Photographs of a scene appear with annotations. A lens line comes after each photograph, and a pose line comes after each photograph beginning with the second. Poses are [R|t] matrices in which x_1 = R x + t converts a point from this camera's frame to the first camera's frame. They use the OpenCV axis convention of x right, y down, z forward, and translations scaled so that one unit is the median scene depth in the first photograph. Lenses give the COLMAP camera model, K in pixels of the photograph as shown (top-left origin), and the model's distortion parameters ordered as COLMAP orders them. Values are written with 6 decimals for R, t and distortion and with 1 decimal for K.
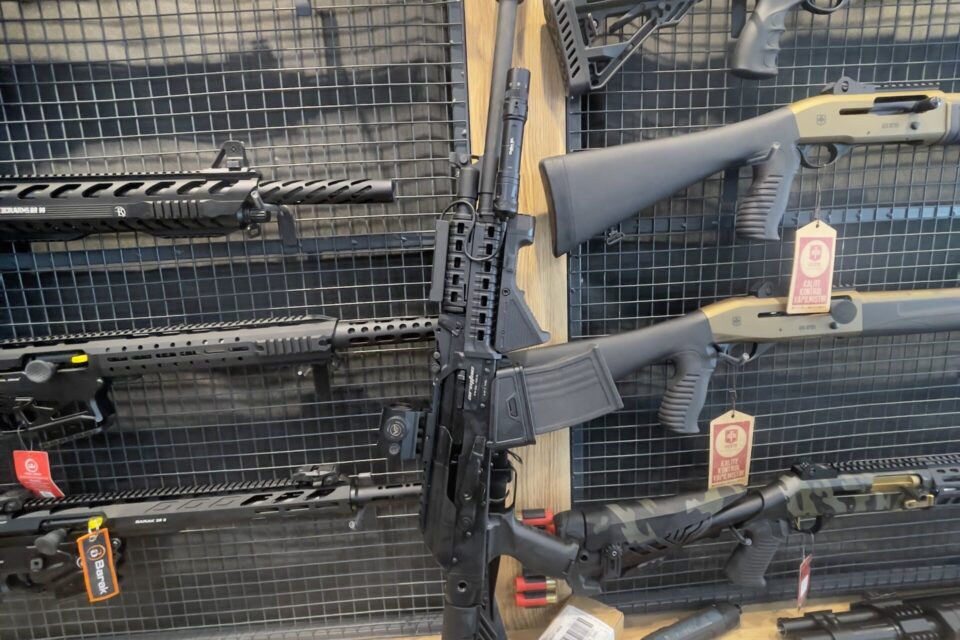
lens RADIAL K [[533.8, 0, 480.0], [0, 533.8, 320.0], [0, 0, 1]] dist [-0.018986, 0.001877]
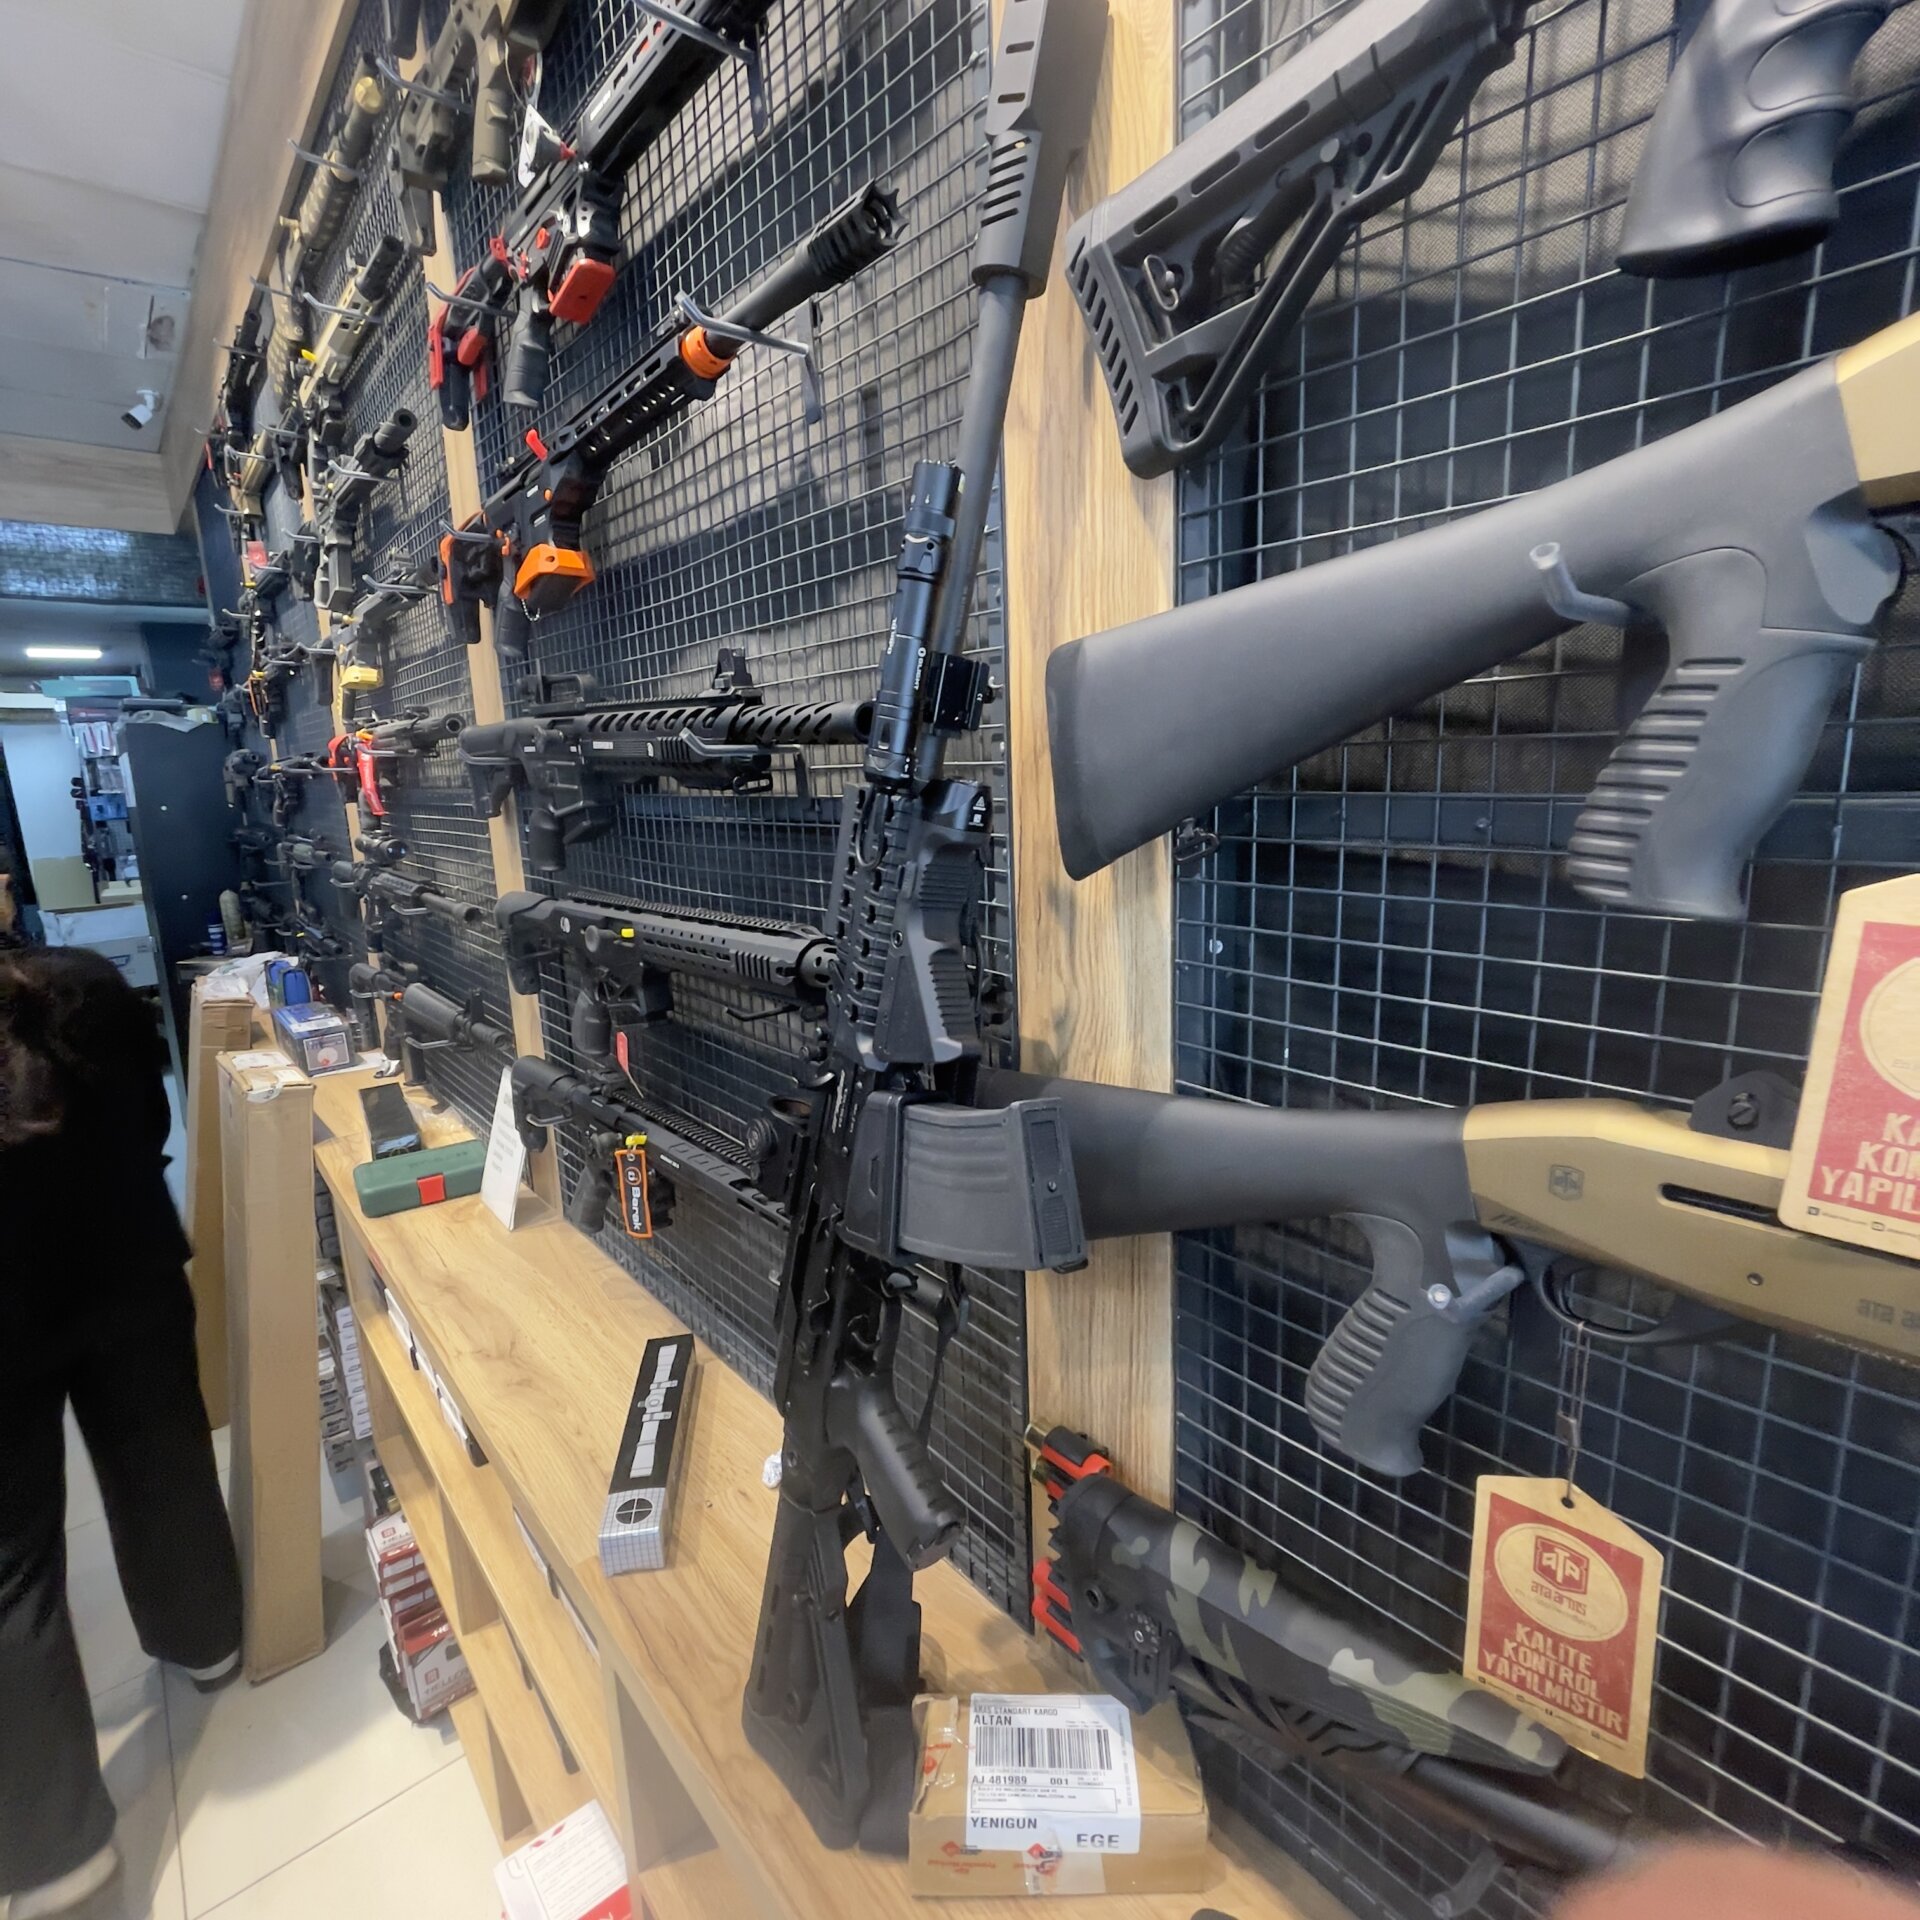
lens RADIAL K [[1043.0, 0, 960.0], [0, 1043.0, 960.0], [0, 0, 1]] dist [-0.007839, -0.002731]
pose [[0.585591, 0.182479, -0.789800, 0.722888], [-0.148273, 0.982007, 0.116951, -0.132565], [0.796930, 0.048620, 0.602111, 0.416432]]
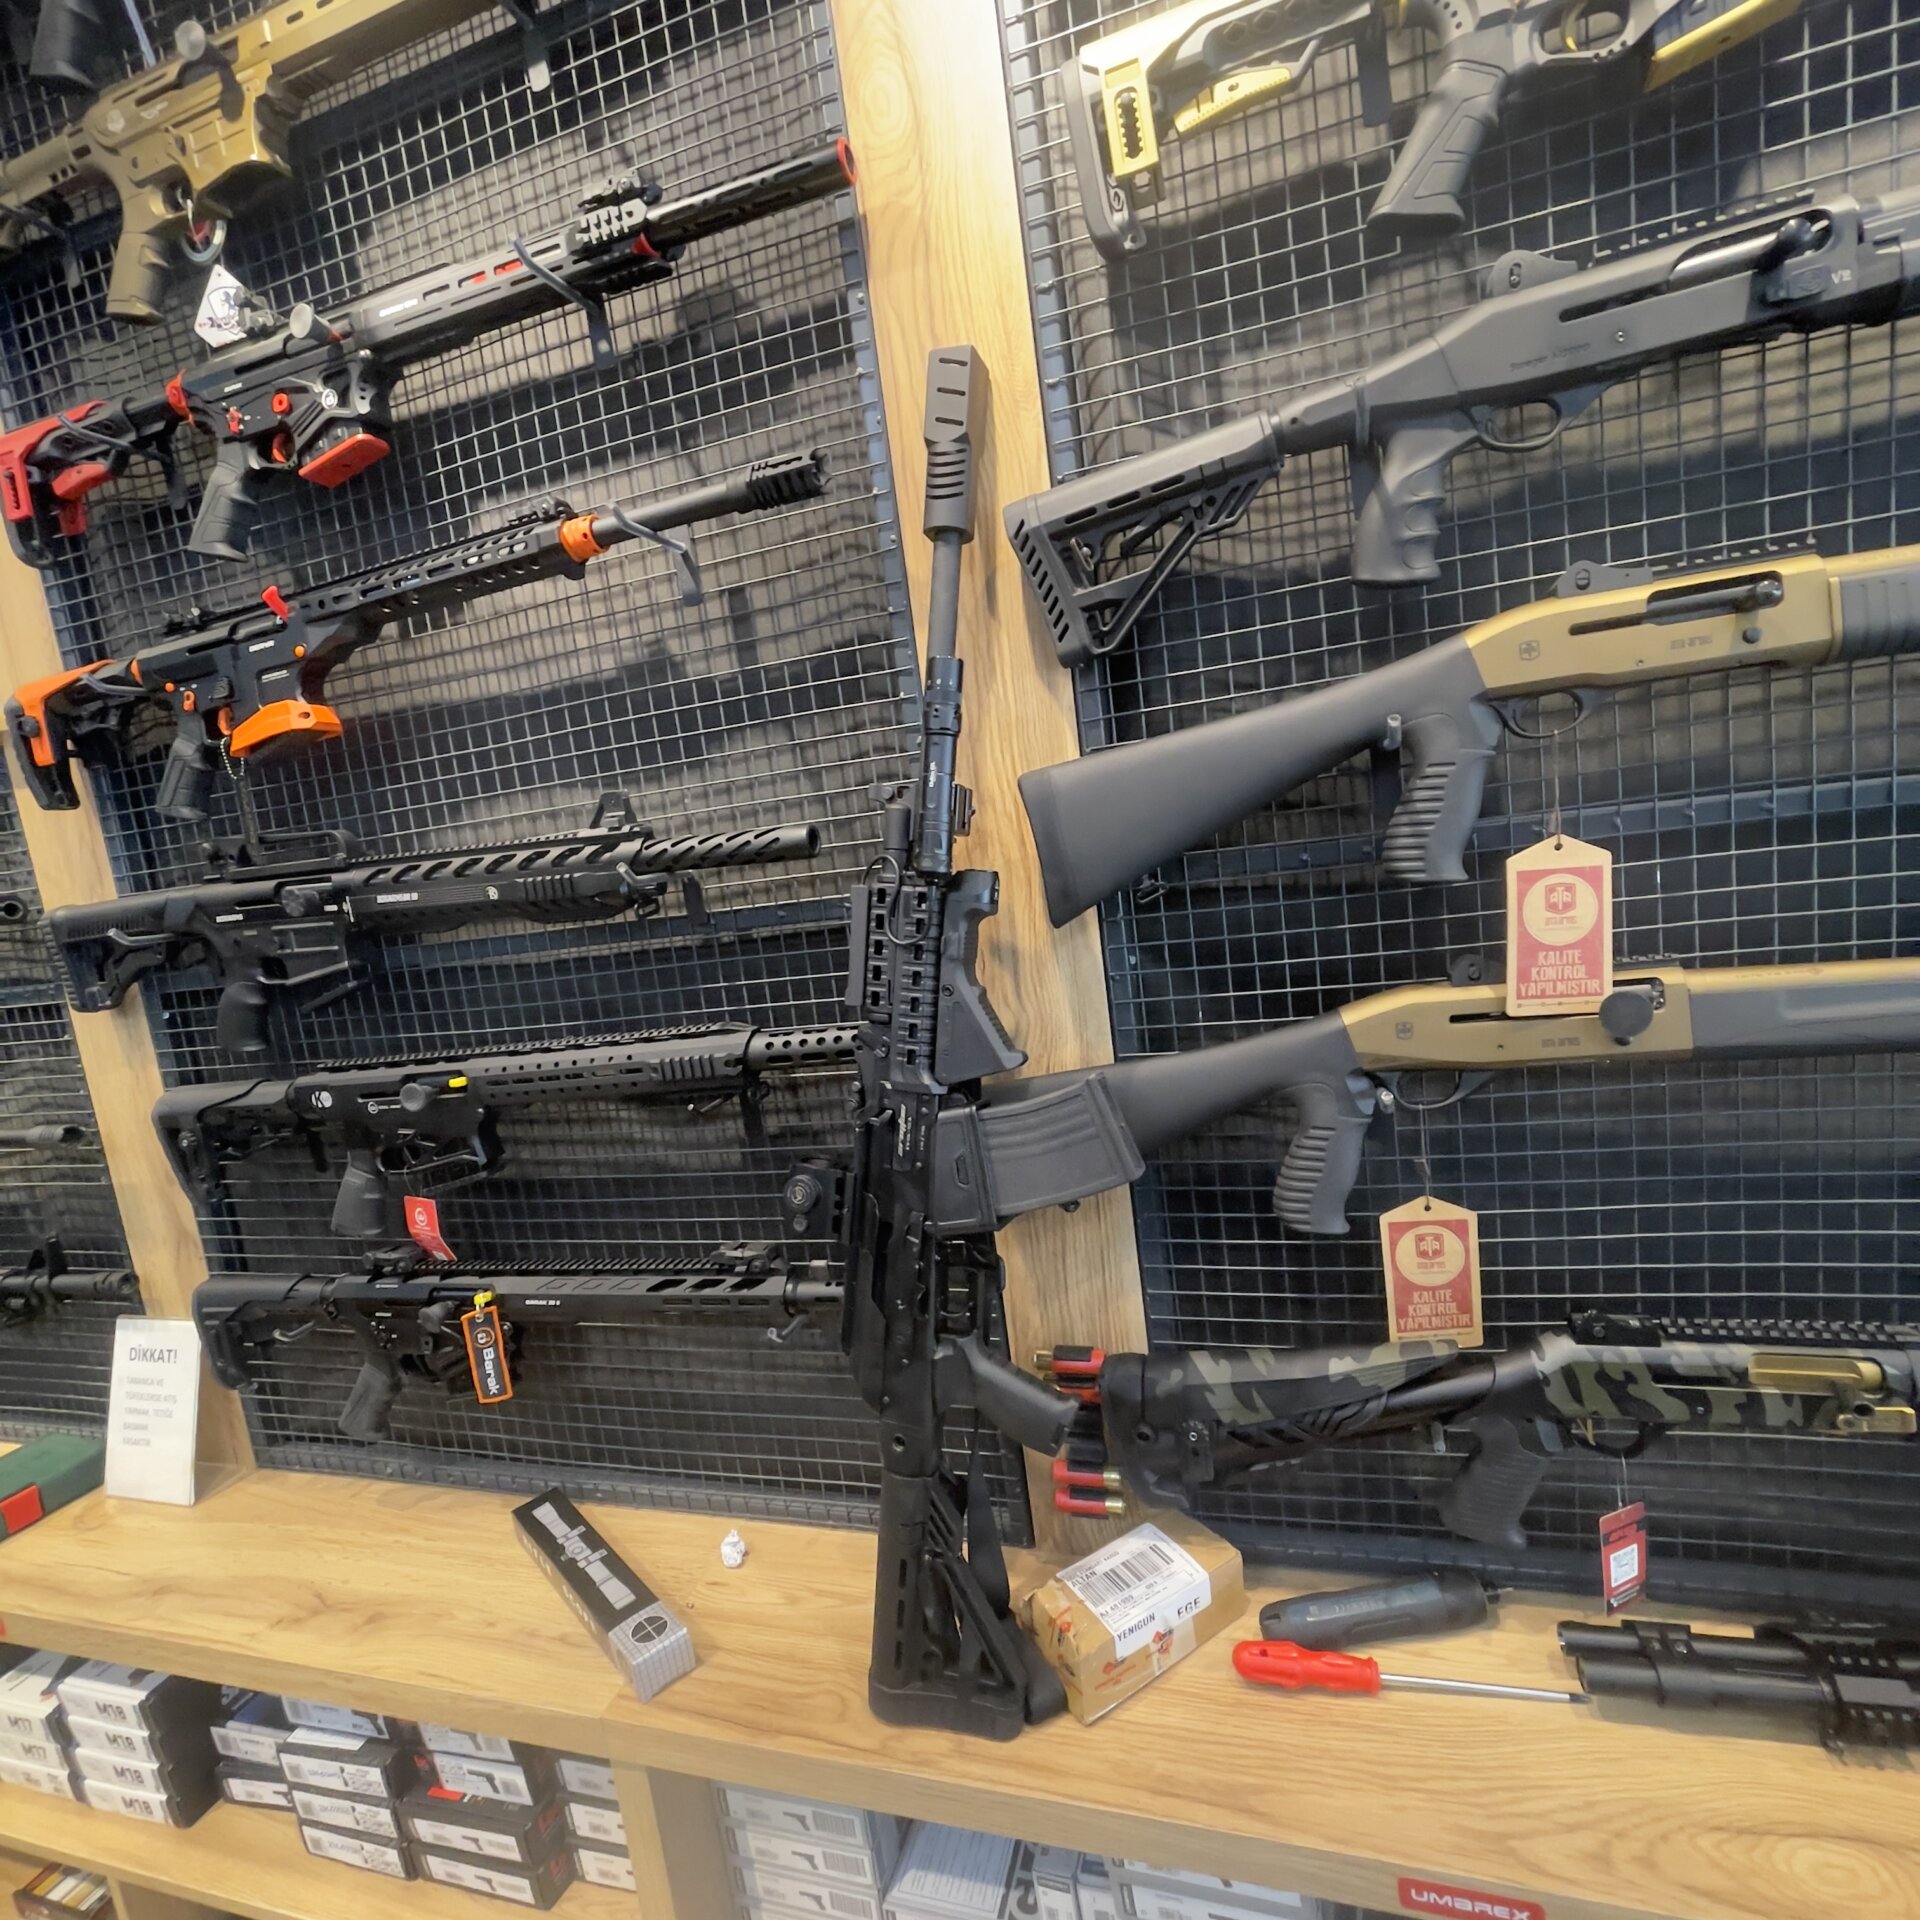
lens RADIAL K [[1043.0, 0, 960.0], [0, 1043.0, 960.0], [0, 0, 1]] dist [-0.007839, -0.002731]
pose [[0.931564, -0.025107, -0.362710, 0.456305], [0.014218, 0.999365, -0.032661, -0.041711], [0.363300, 0.025269, 0.931329, -0.154759]]
